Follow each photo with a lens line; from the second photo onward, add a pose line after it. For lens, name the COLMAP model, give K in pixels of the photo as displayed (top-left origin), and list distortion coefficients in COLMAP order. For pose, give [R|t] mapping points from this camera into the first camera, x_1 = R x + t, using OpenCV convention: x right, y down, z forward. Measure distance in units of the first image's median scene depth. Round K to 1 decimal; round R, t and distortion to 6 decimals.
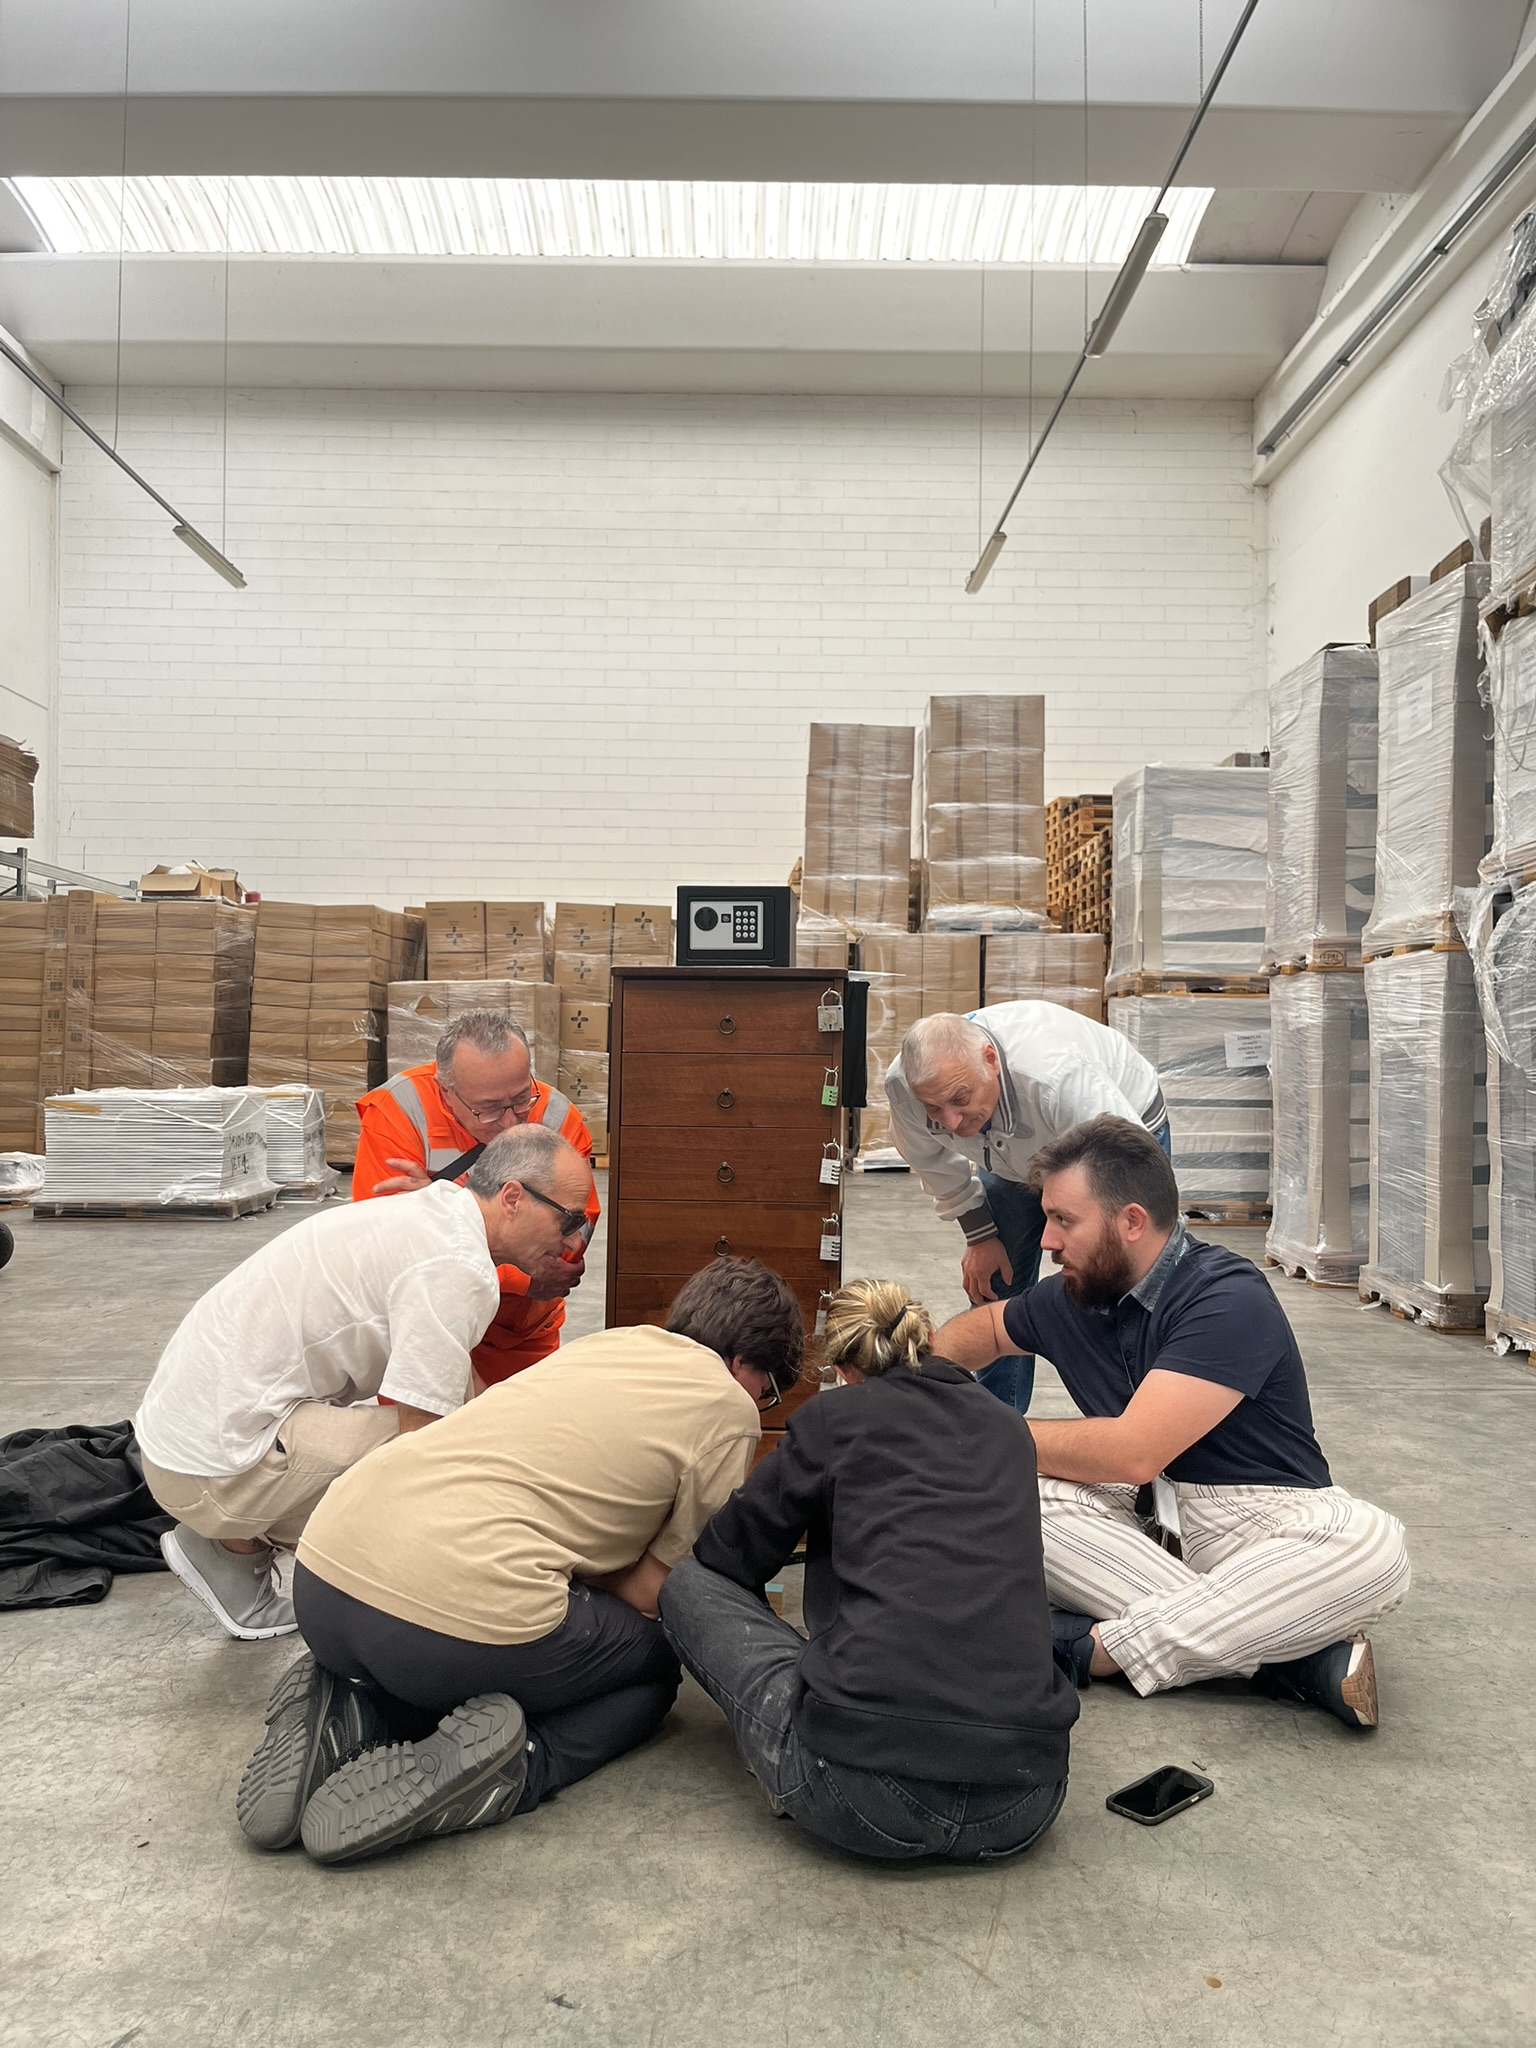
lens RADIAL K [[1561.2, 0, 768.9], [0, 1561.2, 1033.9], [0, 0, 1]] dist [0.062914, -0.086382]
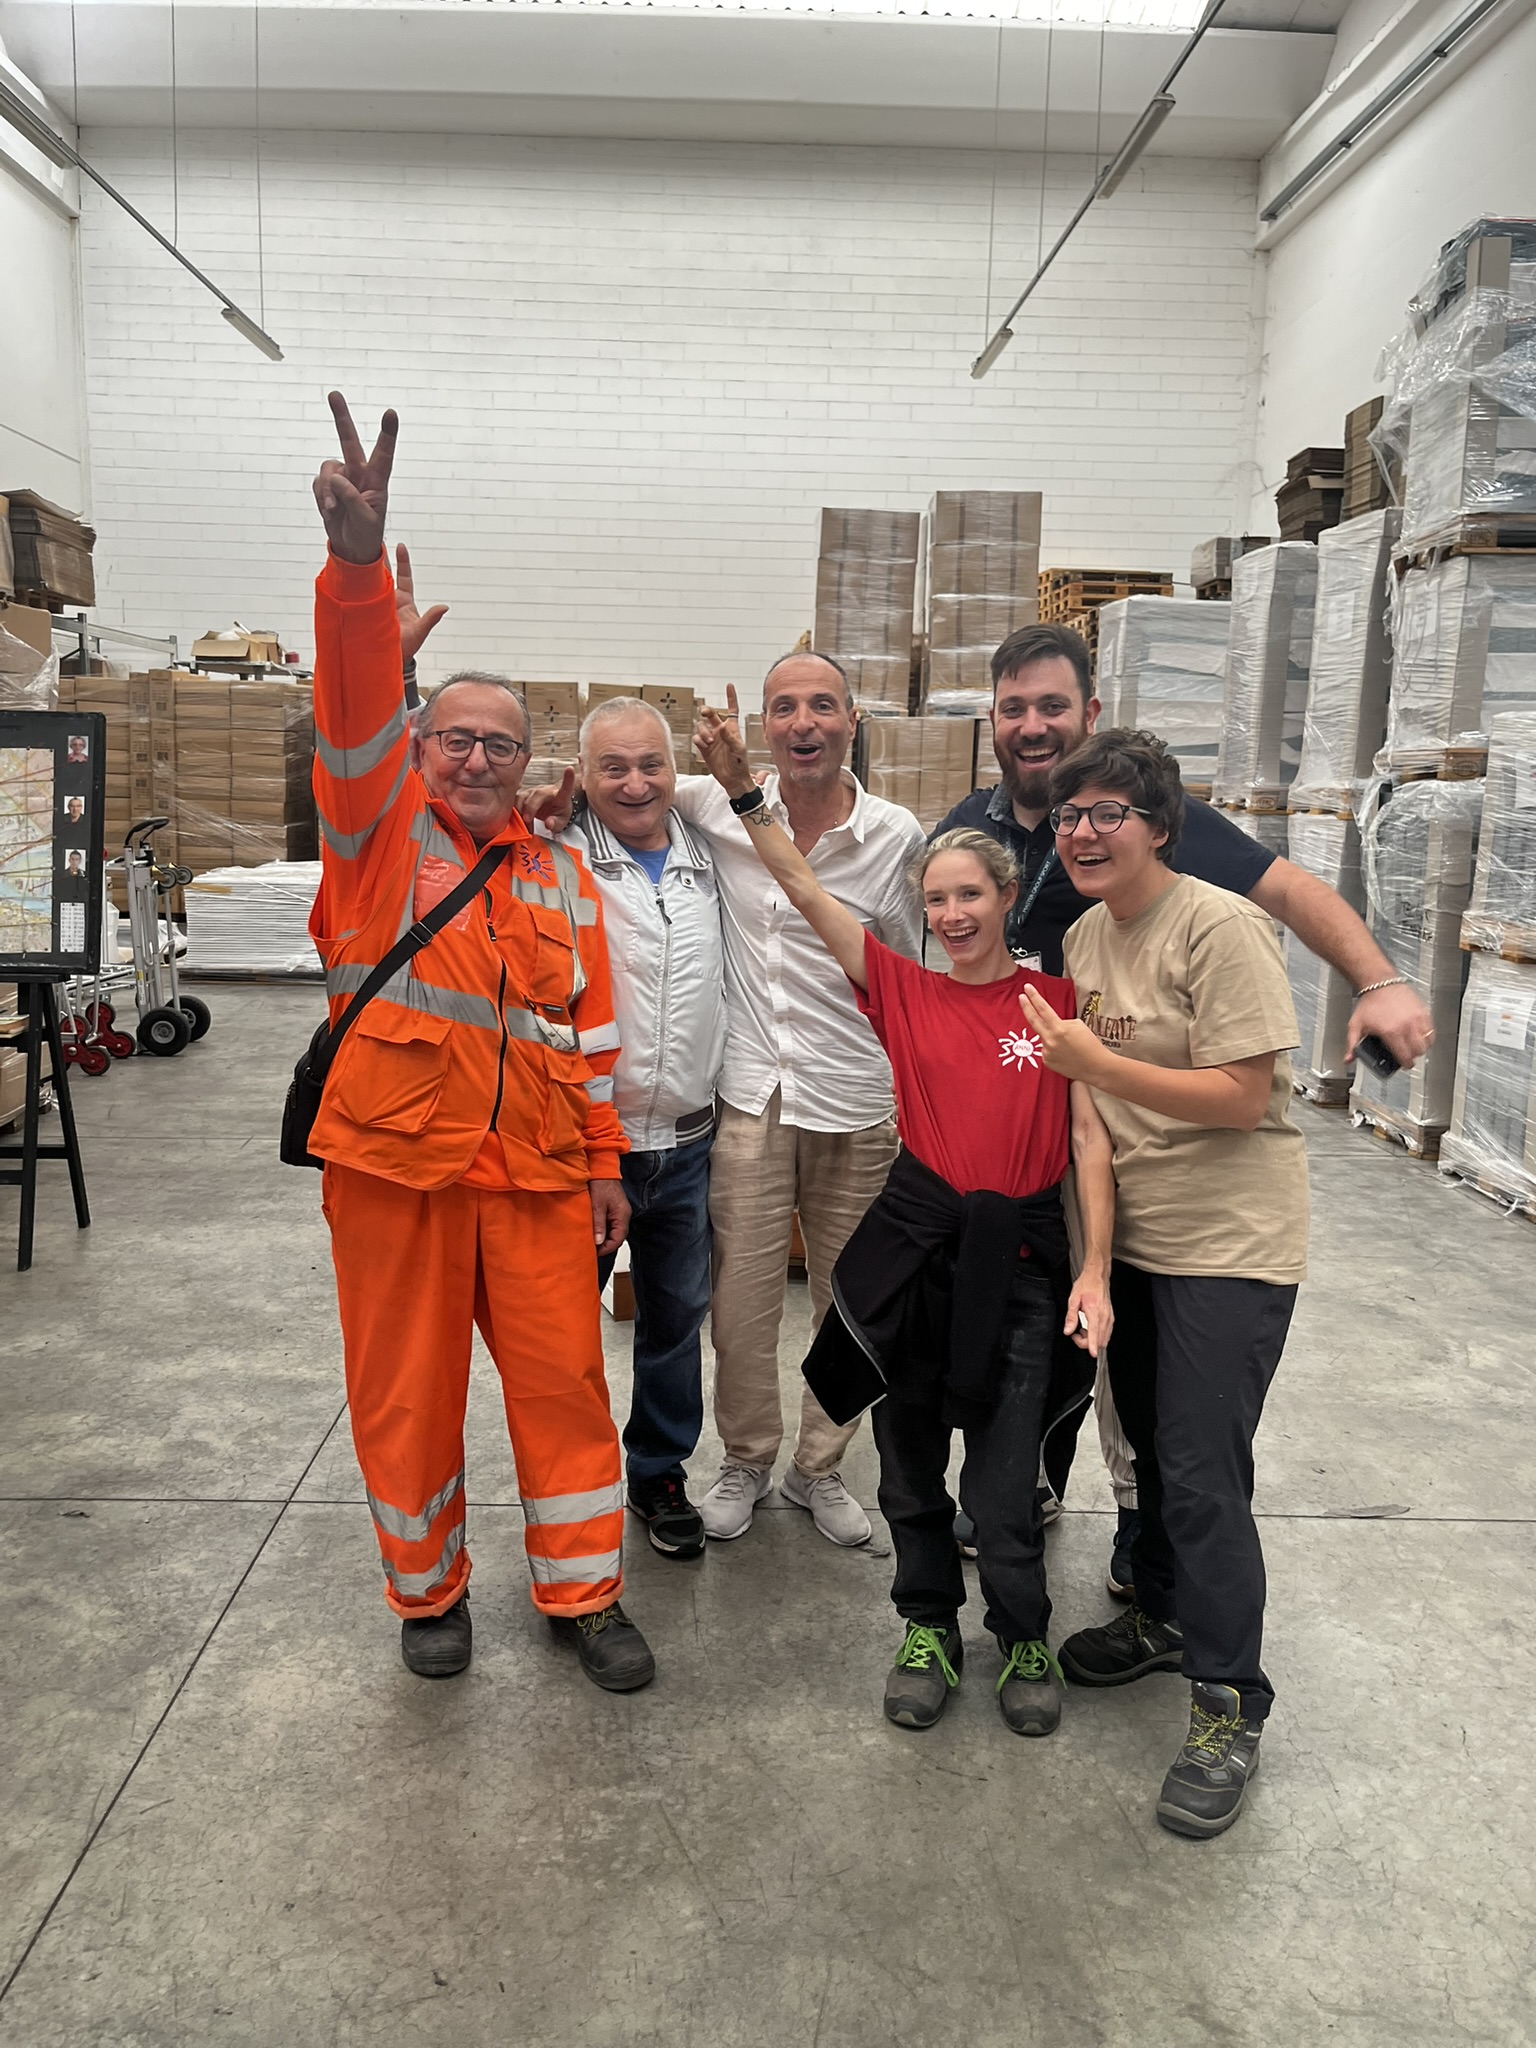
lens RADIAL K [[1561.2, 0, 762.9], [0, 1561.2, 1025.9], [0, 0, 1]] dist [0.062914, -0.086382]
pose [[0.999833, 0.010632, 0.014833, -0.026043], [-0.013128, 0.983598, 0.179897, -0.043712], [-0.012677, -0.180062, 0.983574, -0.115878]]
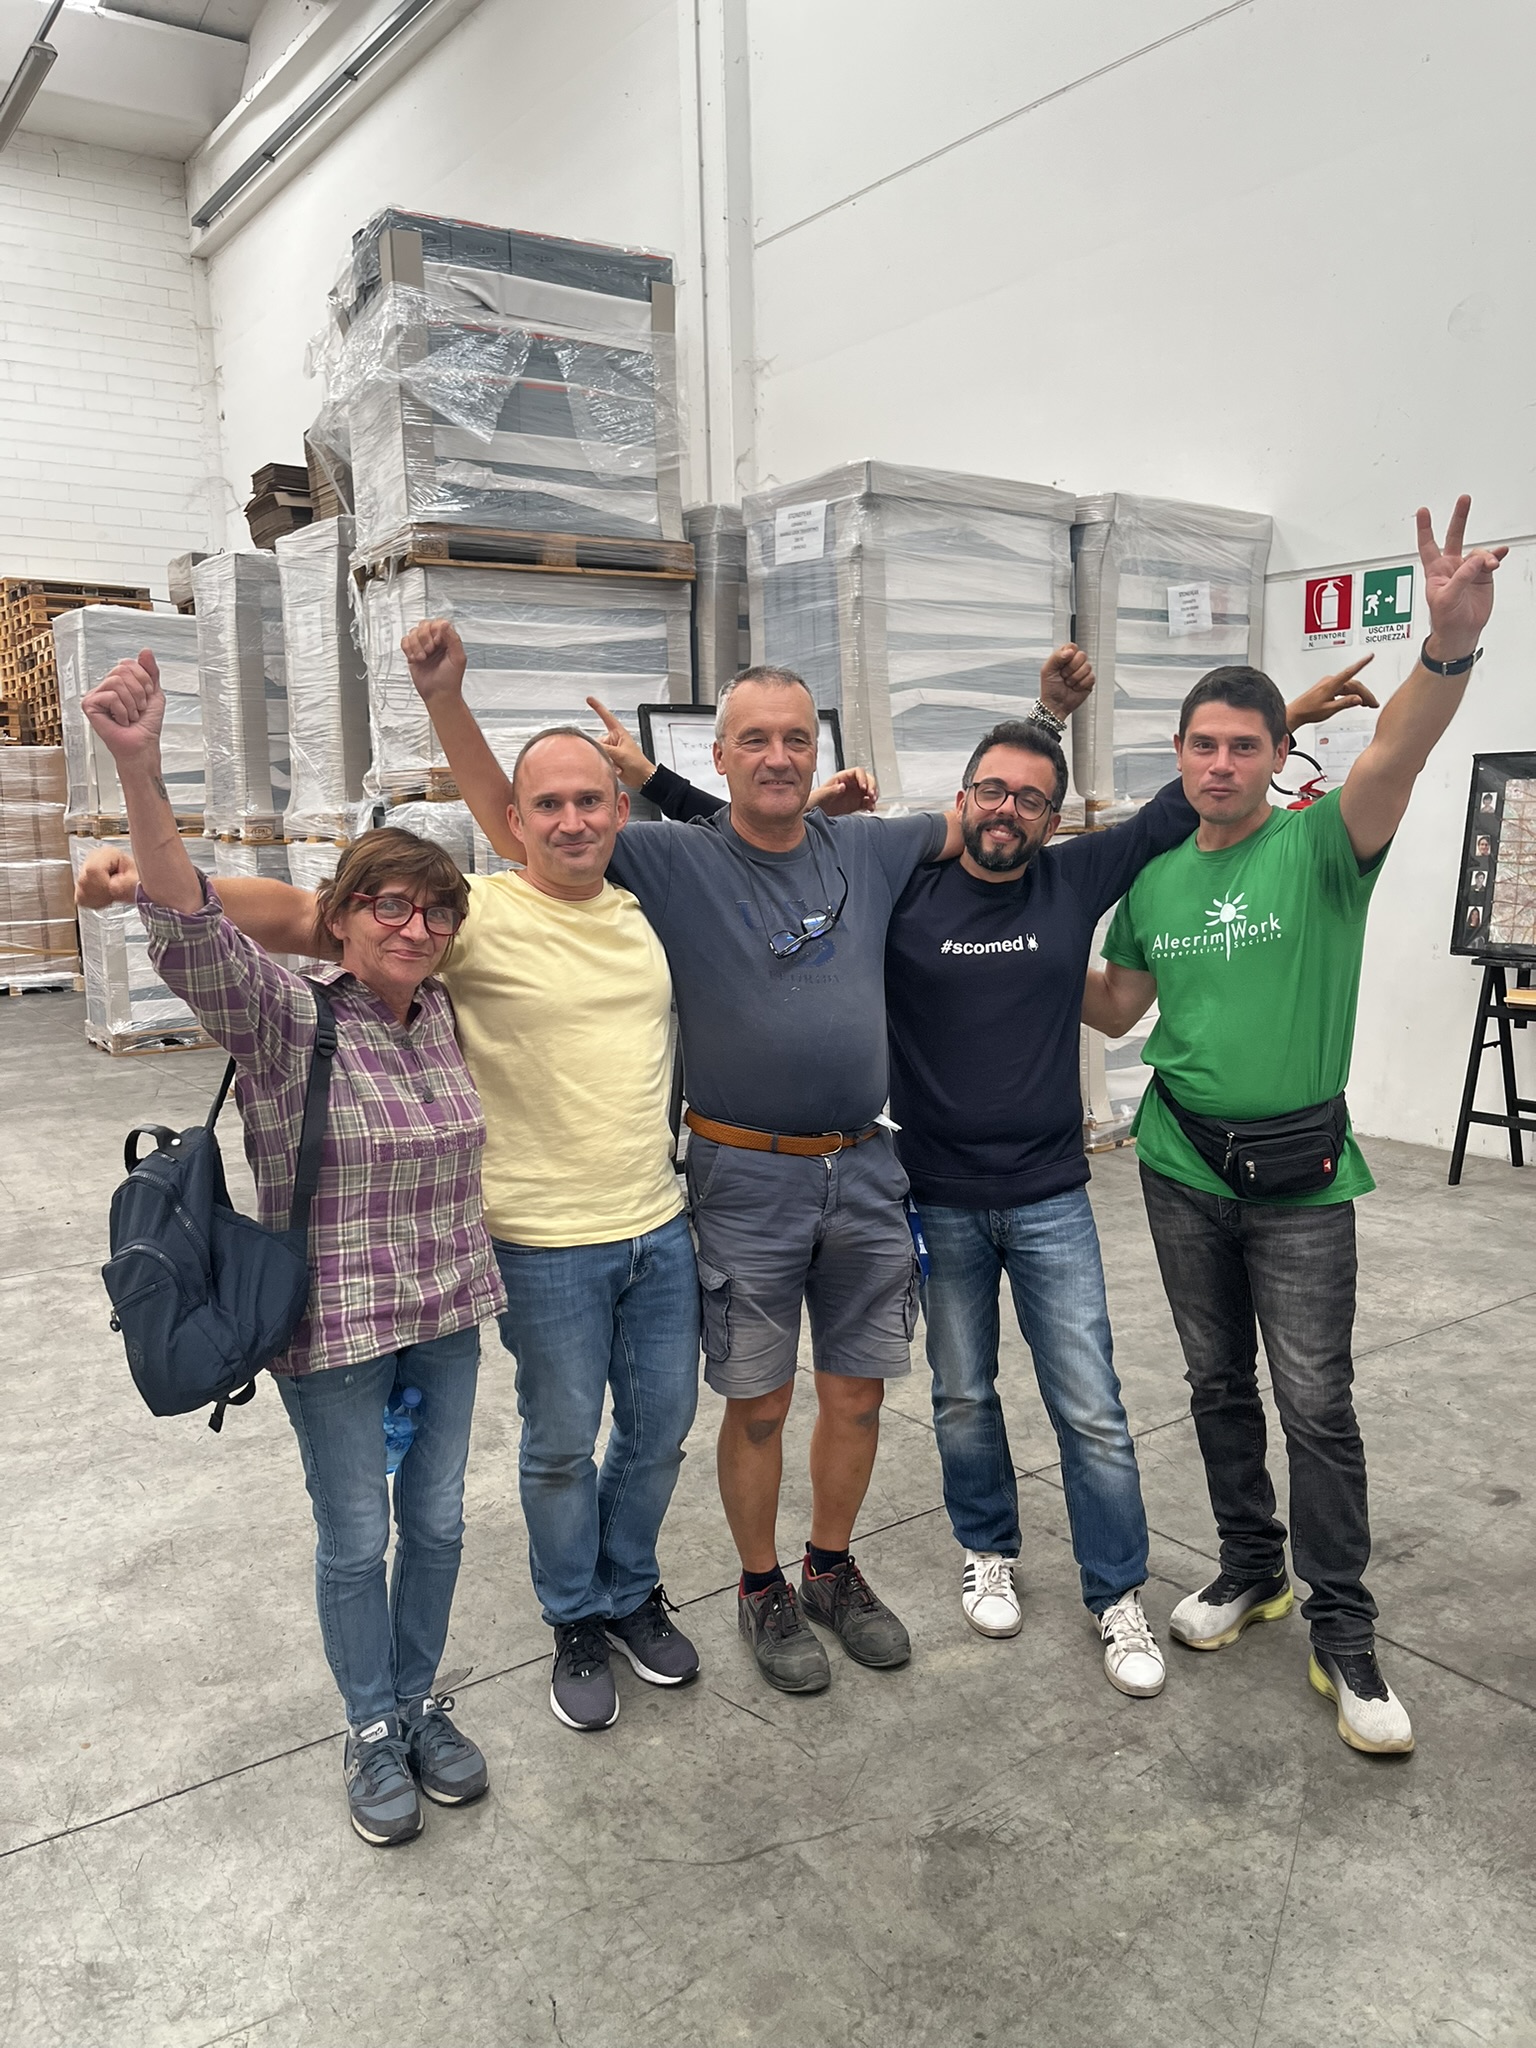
lens RADIAL K [[1561.2, 0, 768.4], [0, 1561.2, 1018.4], [0, 0, 1]] dist [0.062914, -0.086382]
pose [[0.820675, -0.104991, 0.561667, 0.002749], [0.016402, 0.986898, 0.160512, -0.043062], [-0.571160, -0.122515, 0.811644, -0.069968]]
